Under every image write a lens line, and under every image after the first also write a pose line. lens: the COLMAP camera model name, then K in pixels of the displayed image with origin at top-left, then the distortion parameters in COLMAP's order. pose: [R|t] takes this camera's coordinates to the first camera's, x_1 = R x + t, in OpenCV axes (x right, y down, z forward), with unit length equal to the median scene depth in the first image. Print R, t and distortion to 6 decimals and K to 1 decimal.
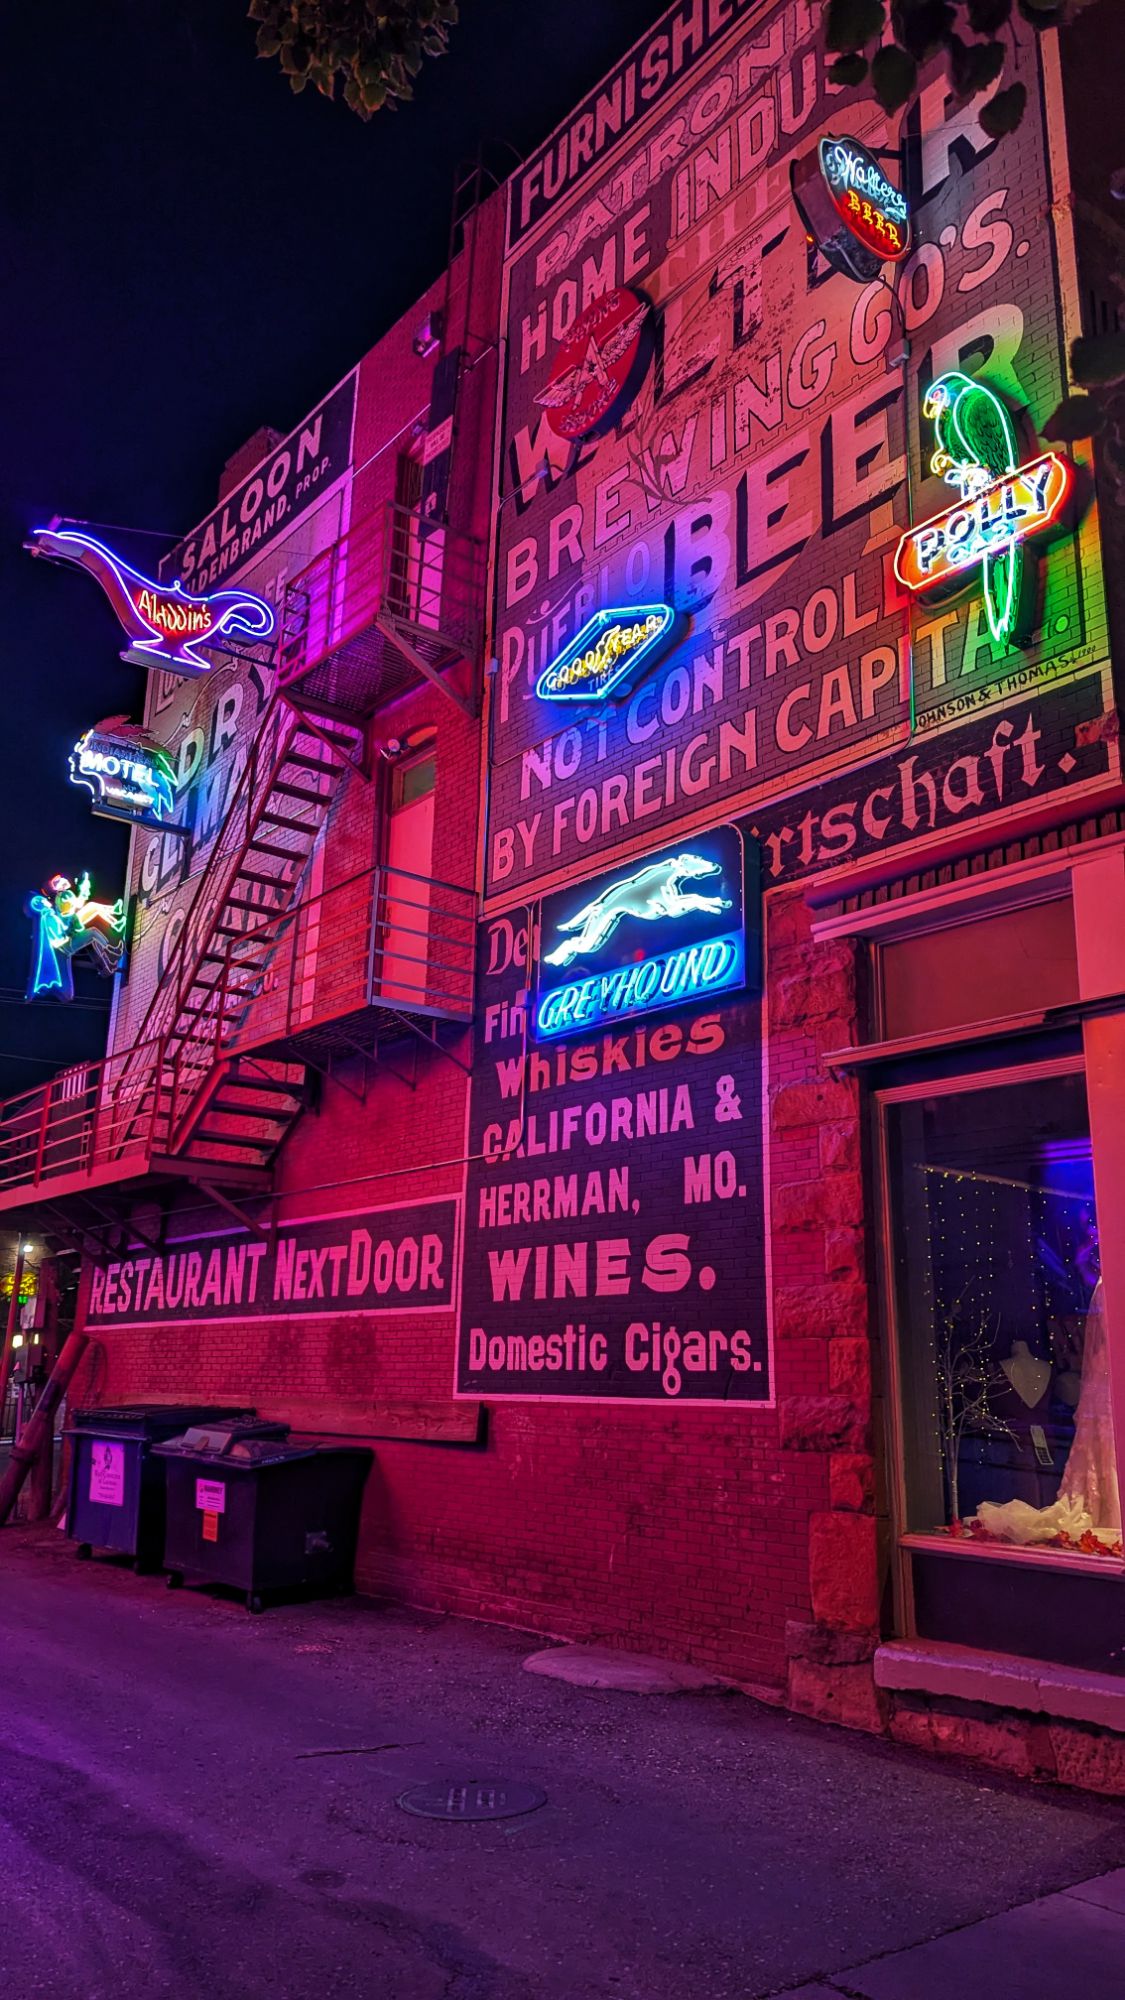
lens RADIAL K [[1428.4, 0, 569.1], [0, 1428.4, 988.7], [0, 0, 1]] dist [0.051007, -0.058987]
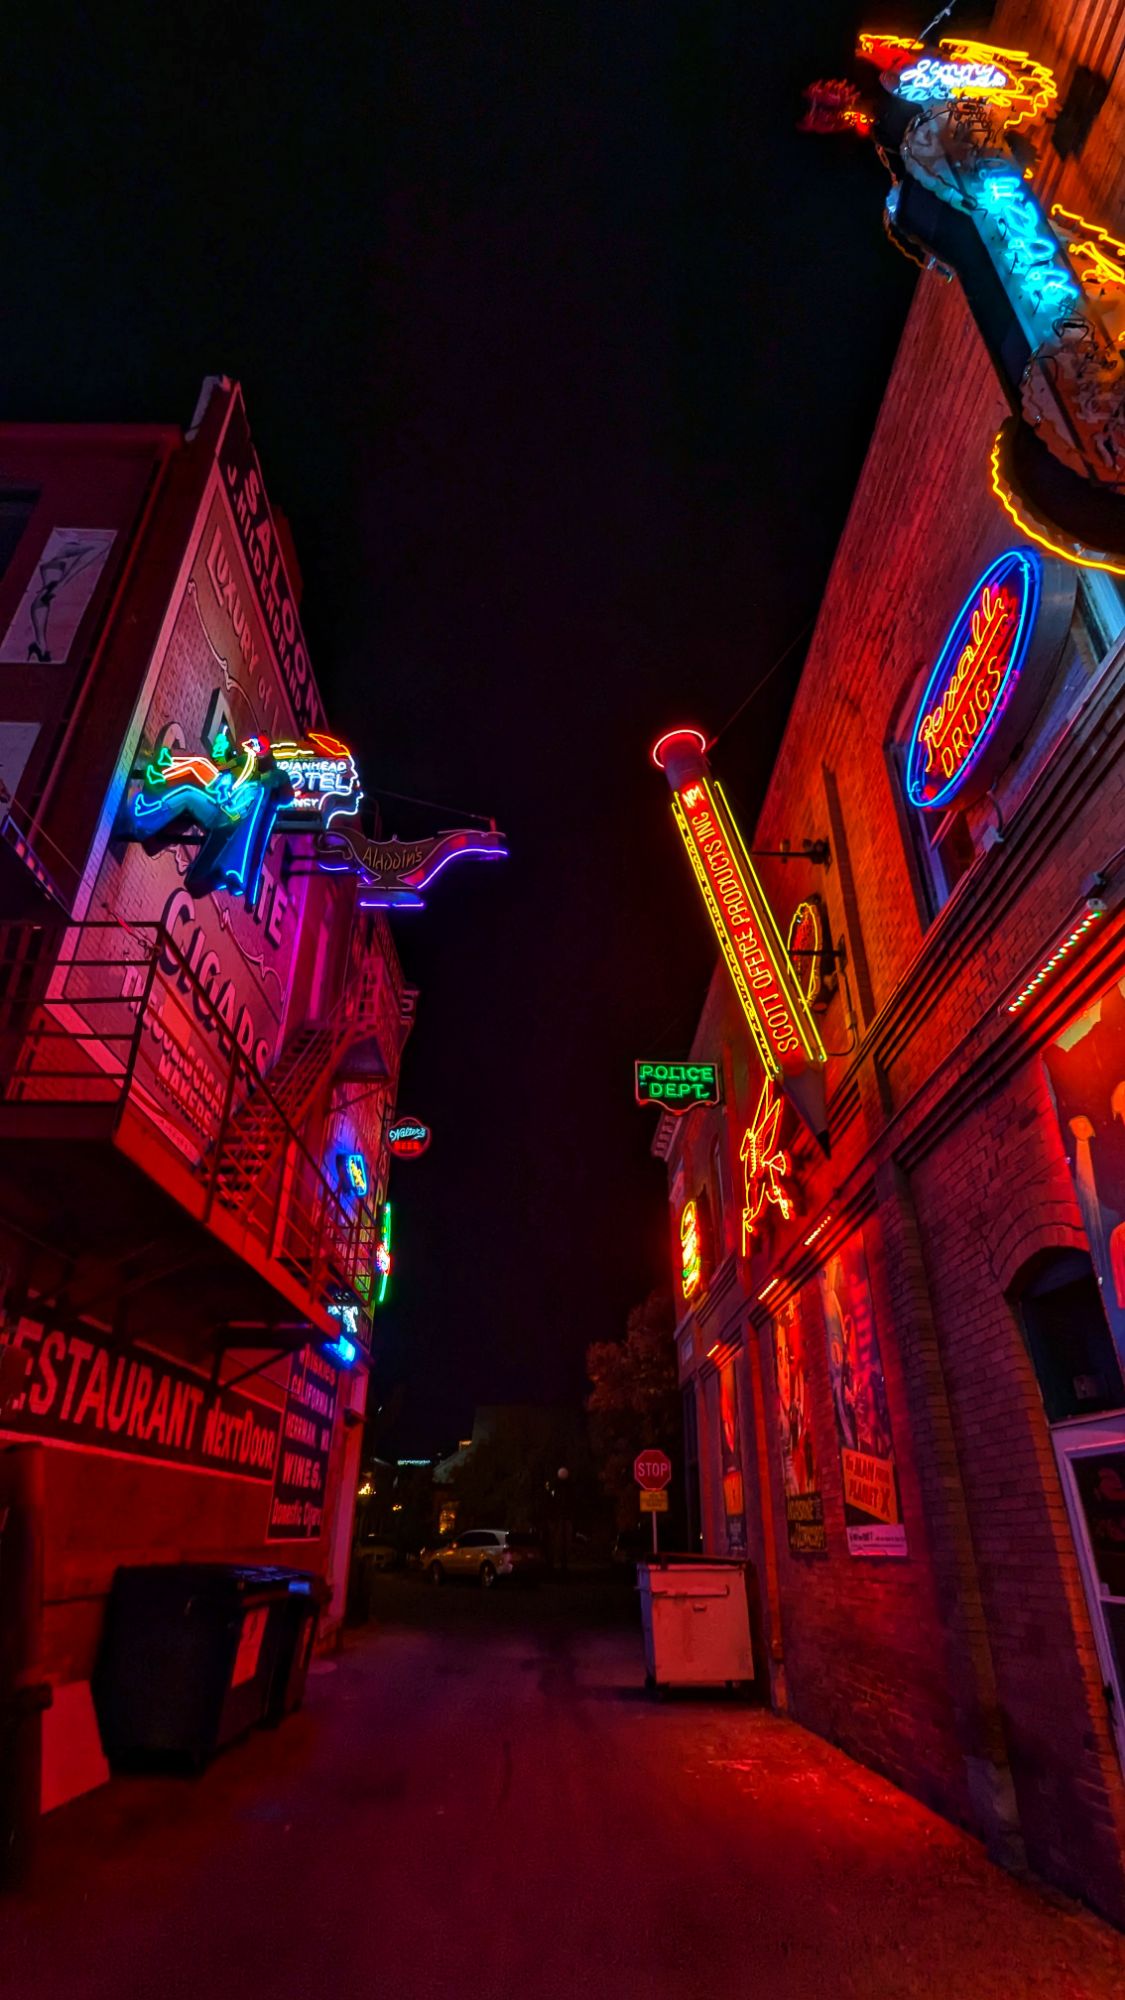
lens RADIAL K [[959.2, 0, 563.7], [0, 959.2, 998.3], [0, 0, 1]] dist [-0.006347, 0.000604]
pose [[-0.788770, 0.277916, 0.548275, -1.190744], [-0.186765, 0.741432, -0.644513, 0.490115], [-0.585629, -0.610771, -0.532915, 1.857177]]
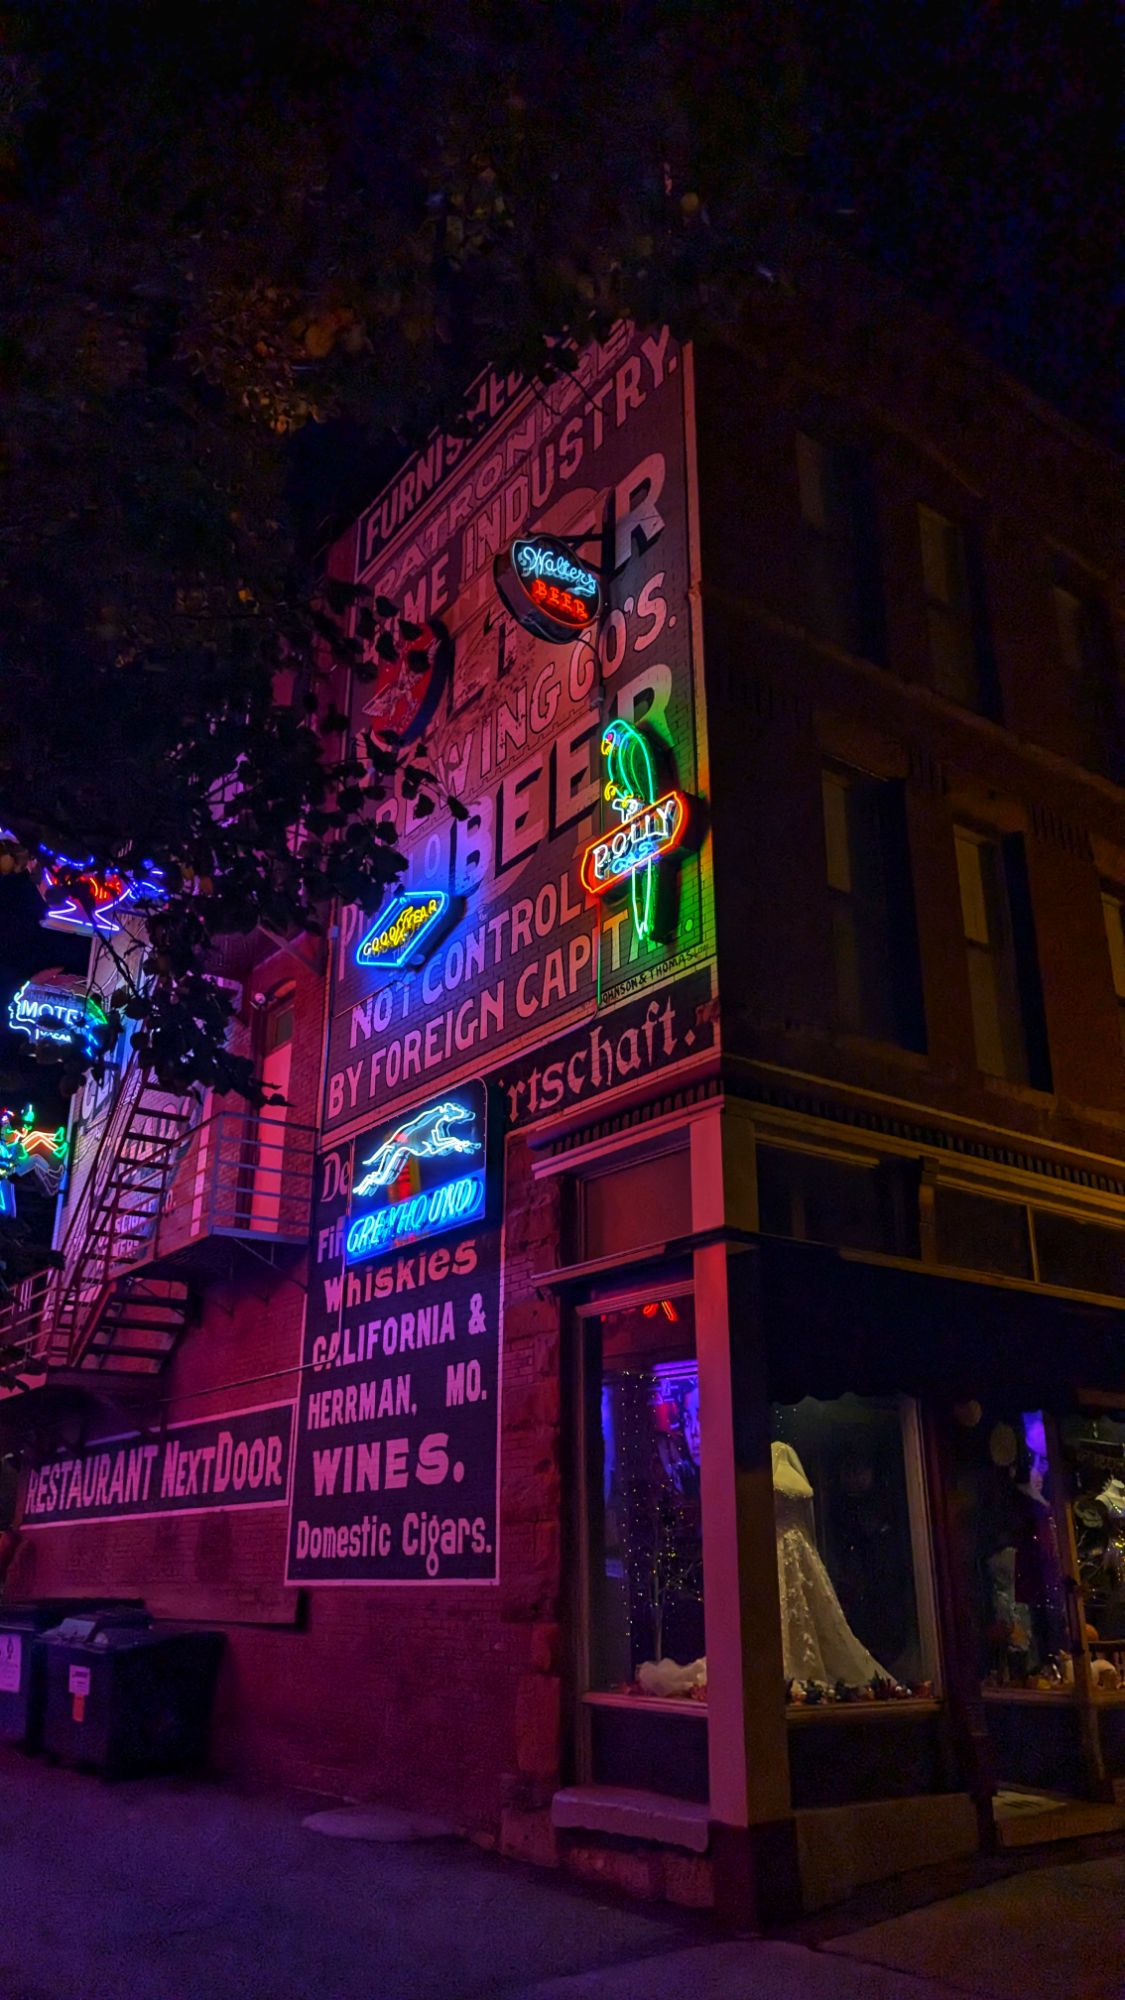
lens RADIAL K [[1428.4, 0, 572.1], [0, 1428.4, 1017.4], [0, 0, 1]] dist [0.051007, -0.058987]
pose [[0.998798, -0.036602, -0.032605, 0.208245], [0.033208, 0.994517, -0.099160, -0.040581], [0.036056, 0.097958, 0.994537, -0.169843]]
